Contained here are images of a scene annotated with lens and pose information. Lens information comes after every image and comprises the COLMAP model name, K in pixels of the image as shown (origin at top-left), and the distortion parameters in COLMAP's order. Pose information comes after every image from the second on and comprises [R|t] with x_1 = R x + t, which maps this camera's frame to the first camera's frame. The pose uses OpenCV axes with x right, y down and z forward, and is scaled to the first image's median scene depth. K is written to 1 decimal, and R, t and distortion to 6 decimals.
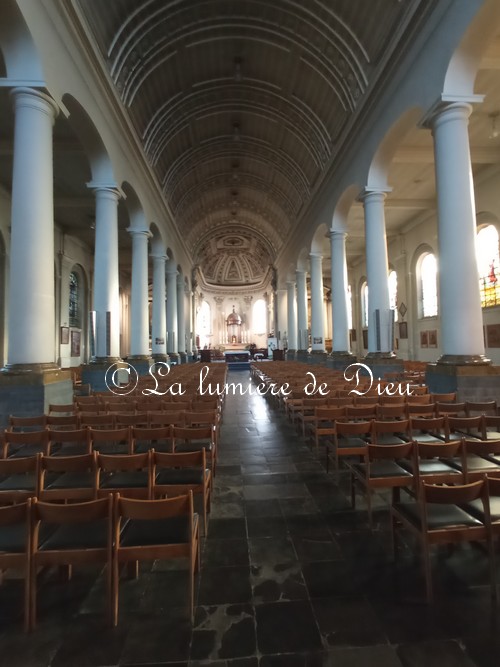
lens RADIAL K [[340.6, 0, 250.8], [0, 340.6, 321.3], [0, 0, 1]] dist [0.001760, 0.000030]
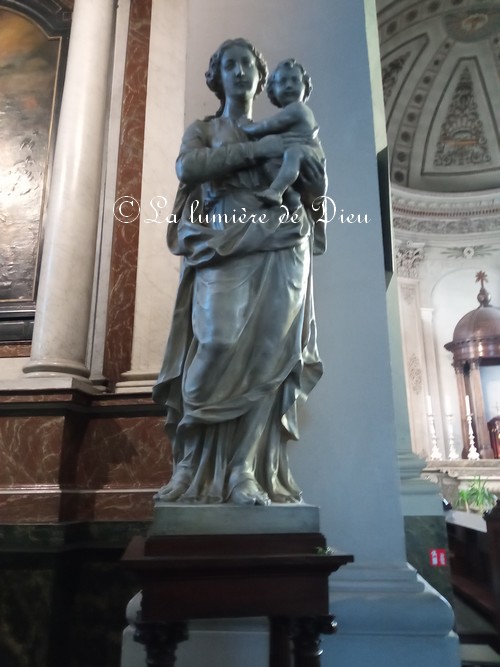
lens RADIAL K [[542.2, 0, 259.7], [0, 542.2, 331.4], [0, 0, 1]] dist [0.115939, -0.213557]
pose [[0.984997, -0.032601, -0.169461, -0.138874], [-0.000686, 0.981247, -0.192755, 0.057861], [0.172567, 0.189980, 0.966503, 0.719853]]
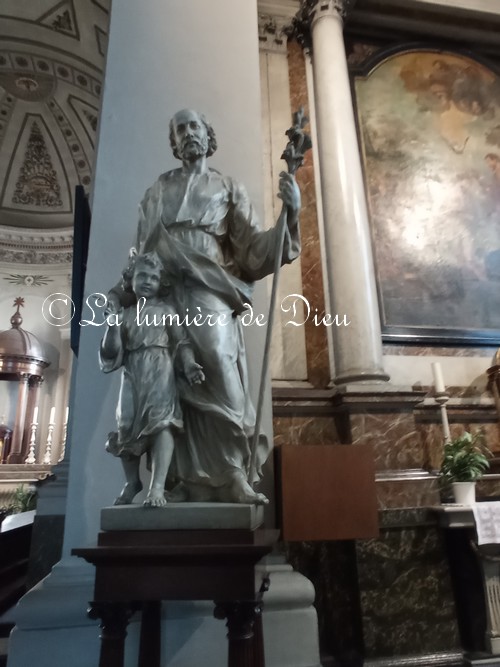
lens RADIAL K [[477.4, 0, 254.3], [0, 477.4, 327.2], [0, 0, 1]] dist [-0.017769, 0.009040]
pose [[0.992590, 0.034375, 0.116548, 0.080723], [-0.006124, 0.972083, -0.234557, 0.053638], [-0.121358, 0.232106, 0.965090, 0.726142]]
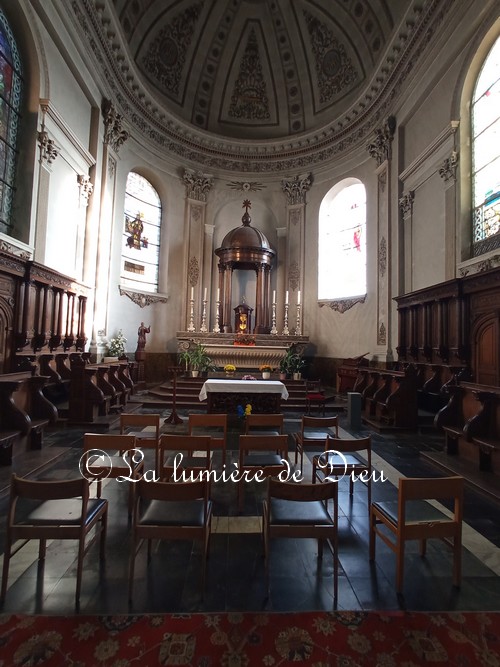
lens RADIAL K [[331.6, 0, 255.4], [0, 331.6, 319.8], [0, 0, 1]] dist [0.007250, 0.008258]
pose [[0.998868, 0.047453, -0.003284, -0.040879], [-0.047465, 0.998865, -0.003924, 0.058135], [0.003094, 0.004075, 0.999987, 0.788017]]
